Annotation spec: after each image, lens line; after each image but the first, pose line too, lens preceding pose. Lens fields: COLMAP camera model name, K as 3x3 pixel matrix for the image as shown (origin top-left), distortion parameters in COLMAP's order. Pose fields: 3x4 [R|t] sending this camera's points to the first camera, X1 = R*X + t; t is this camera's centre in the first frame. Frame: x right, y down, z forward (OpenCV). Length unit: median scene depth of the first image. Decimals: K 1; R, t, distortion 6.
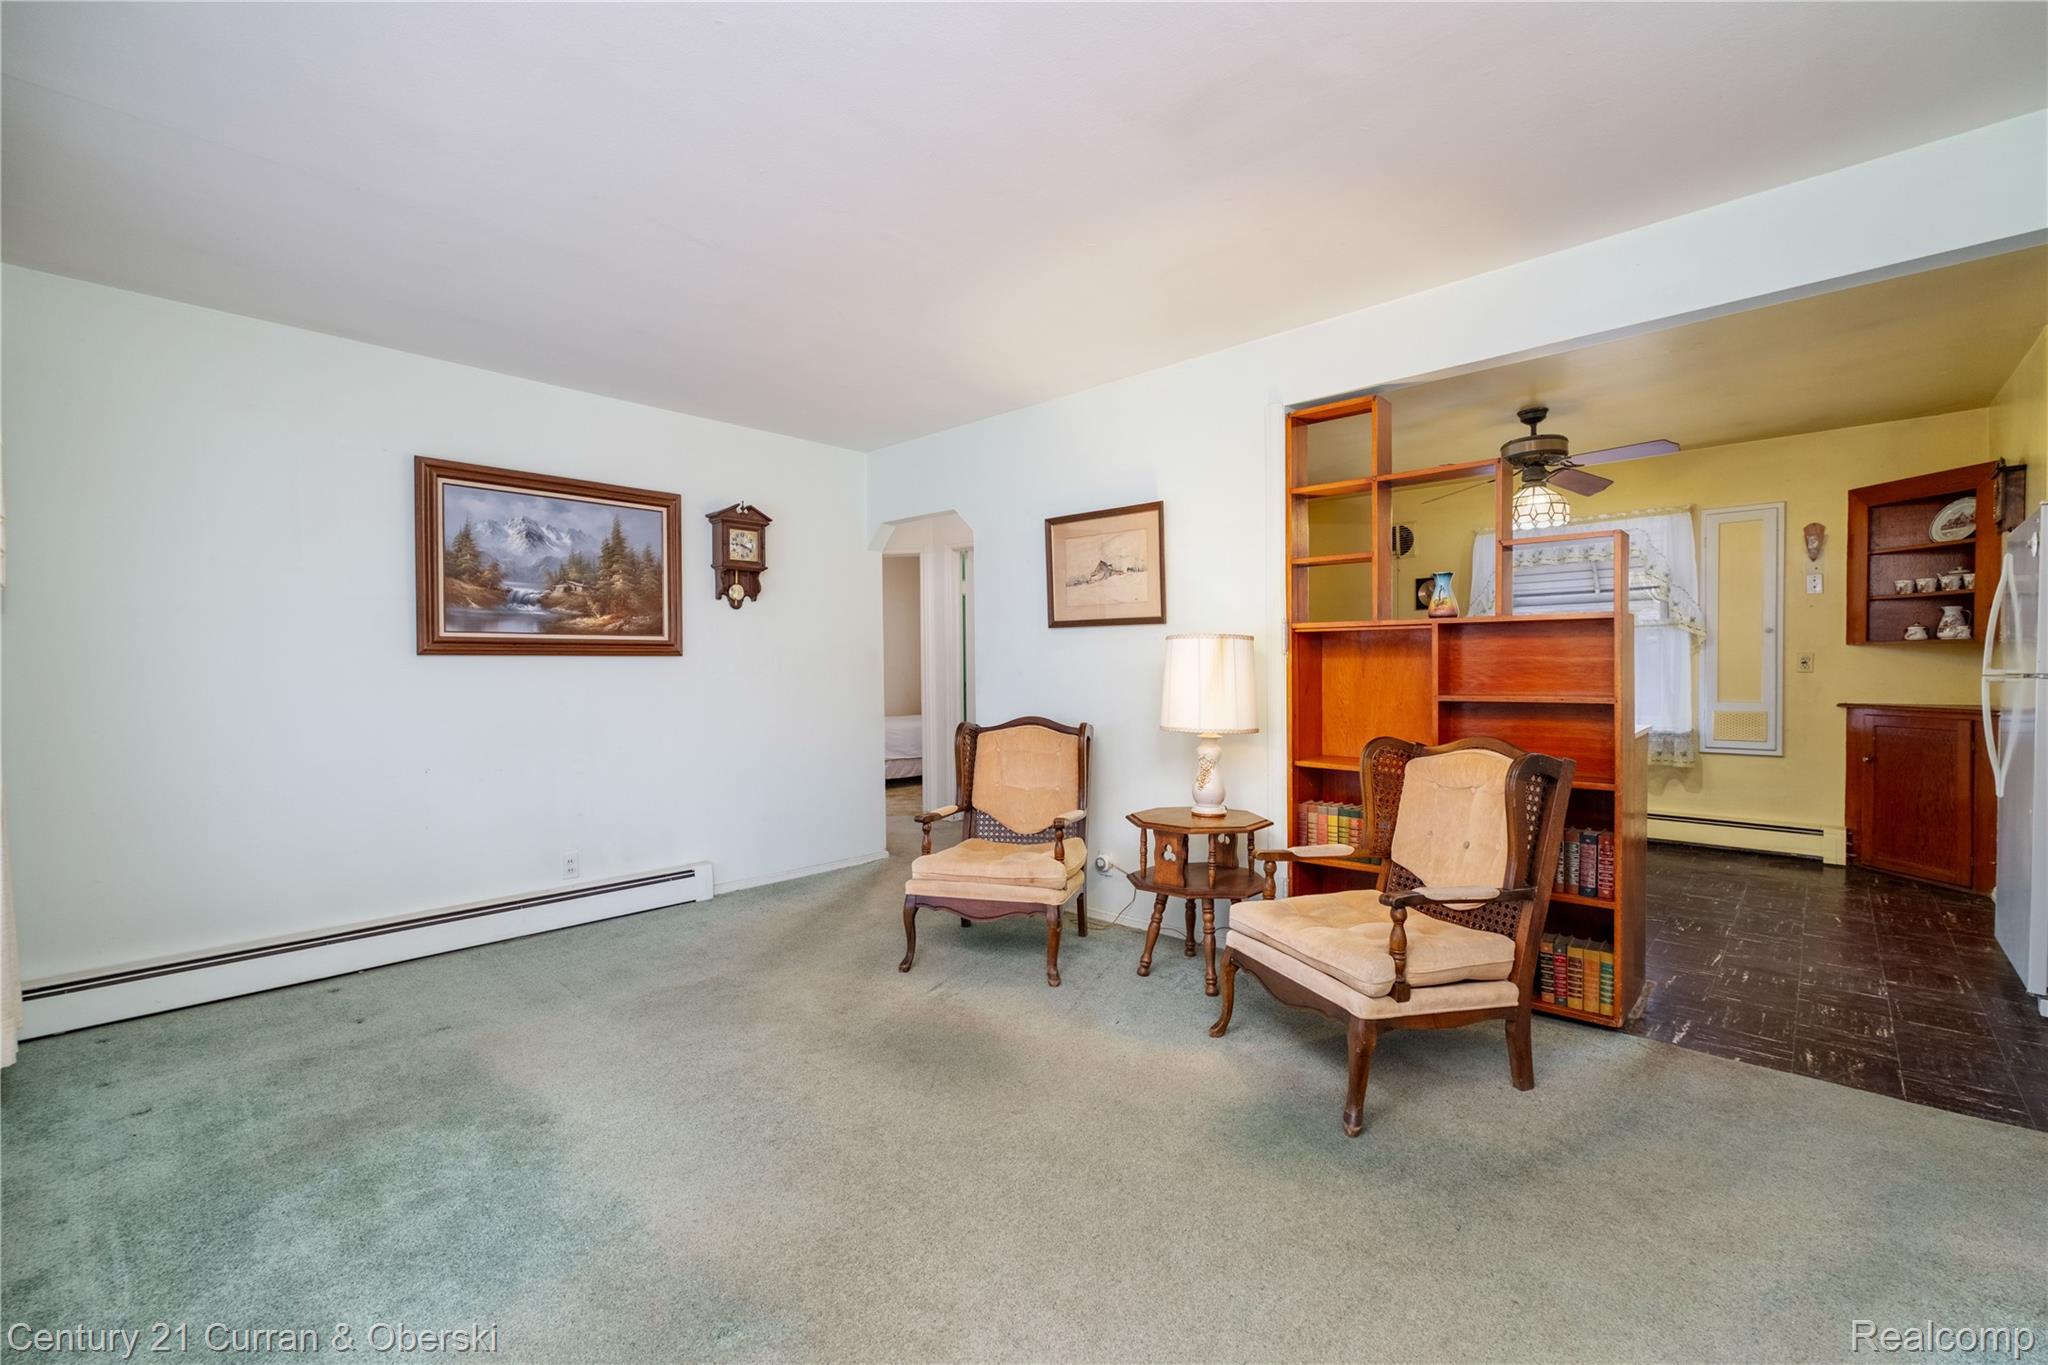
lens RADIAL K [[860.7, 0, 1027.2], [0, 860.7, 683.5], [0, 0, 1]] dist [-0.004689, 0.000321]
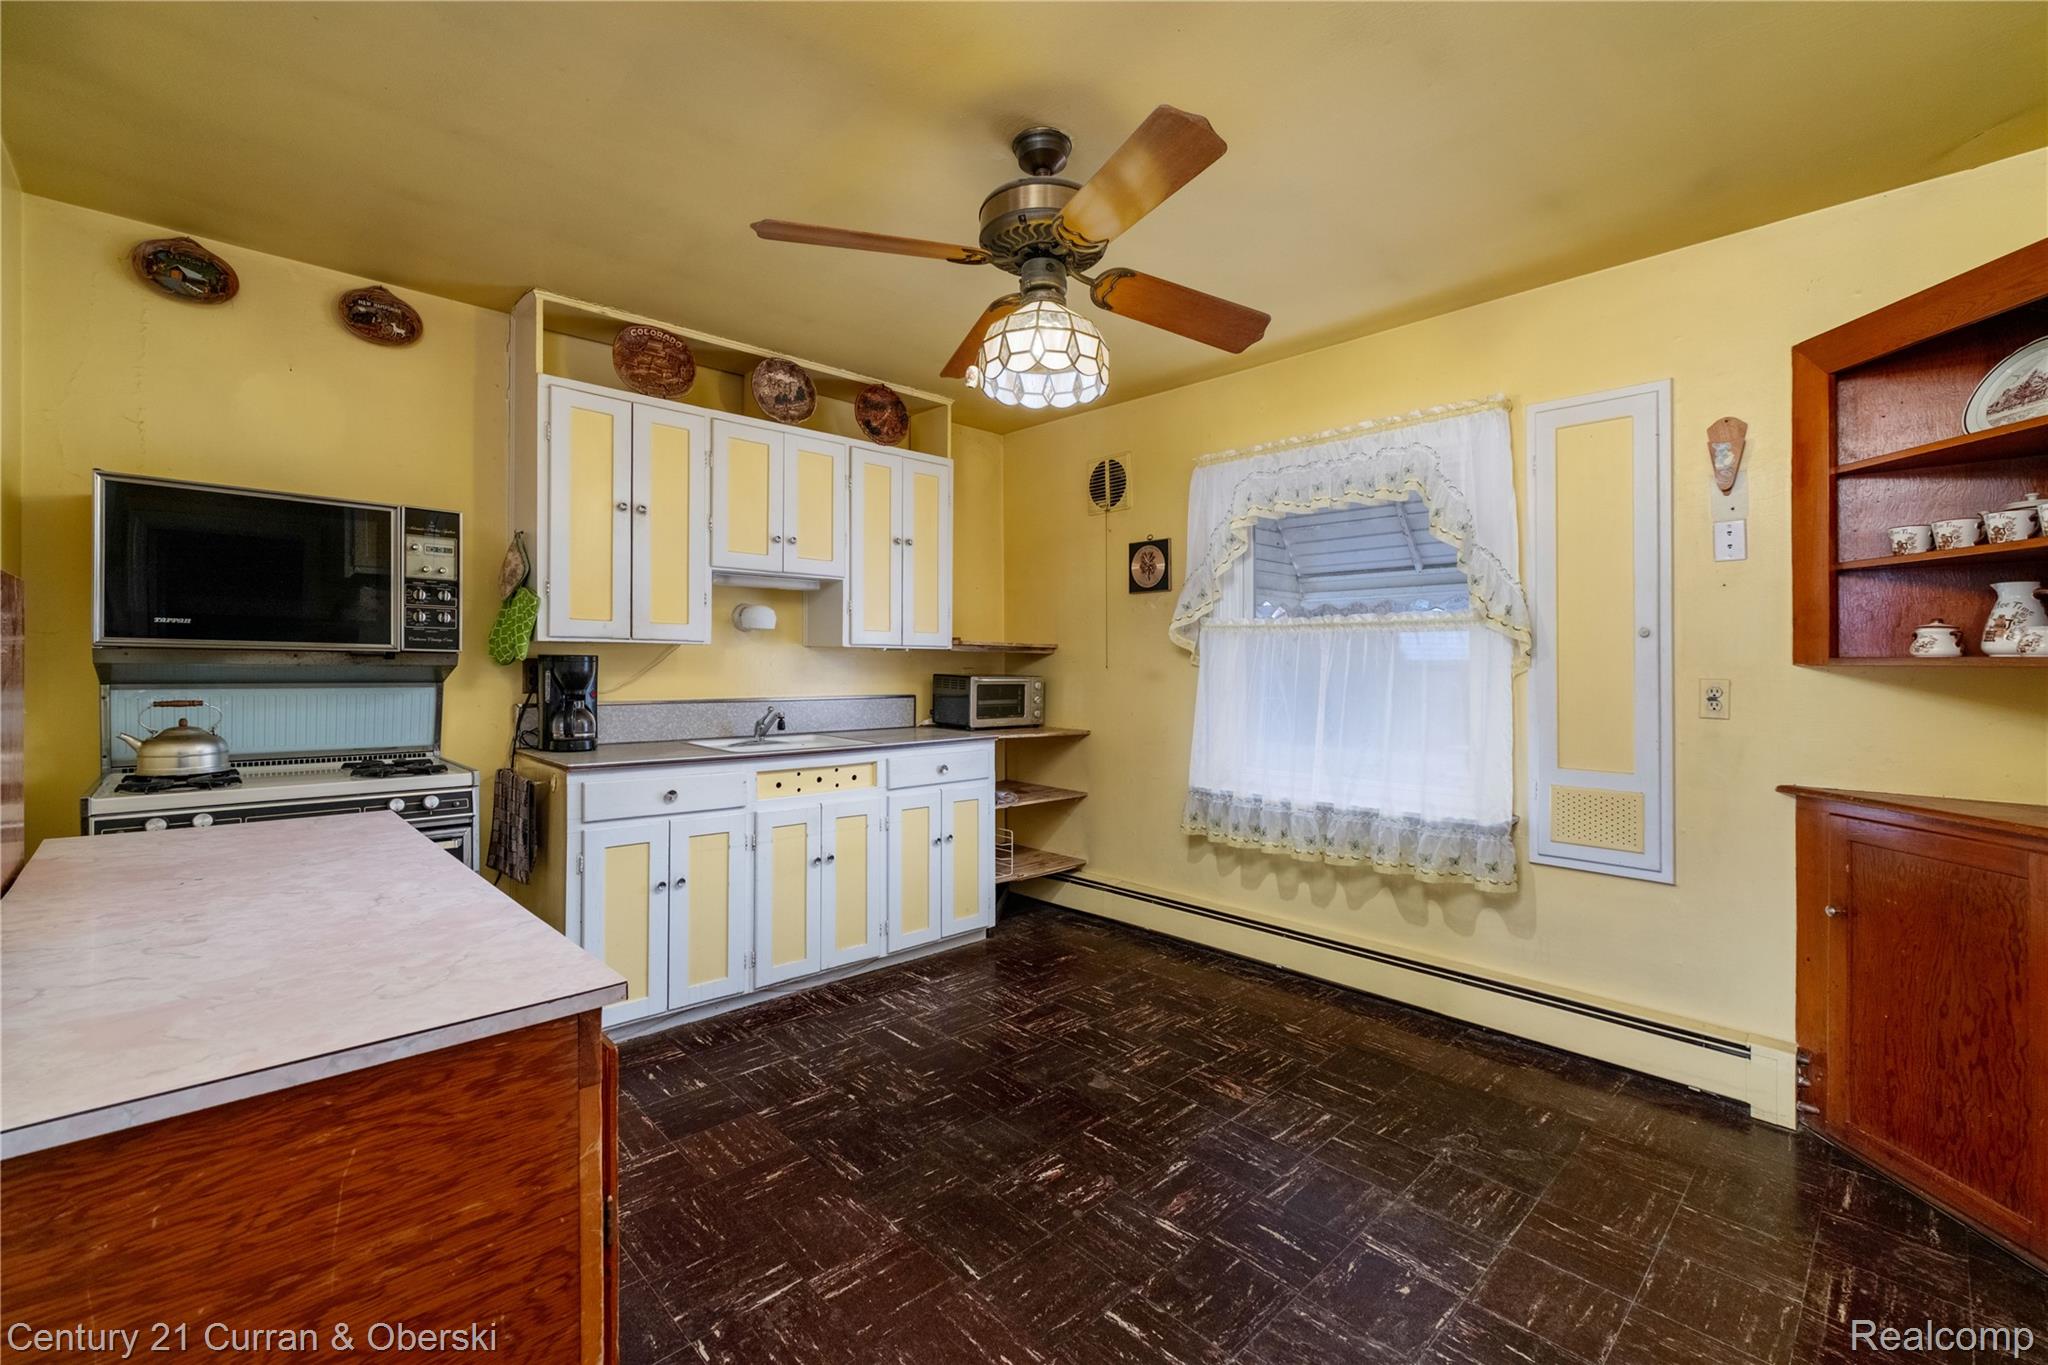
lens RADIAL K [[860.7, 0, 1042.6], [0, 860.7, 652.8], [0, 0, 1]] dist [-0.004689, 0.000321]
pose [[0.998883, 0.021660, -0.041992, 0.642211], [-0.023138, 0.999118, -0.035032, -0.029445], [0.041196, 0.035964, 0.998504, 0.579873]]
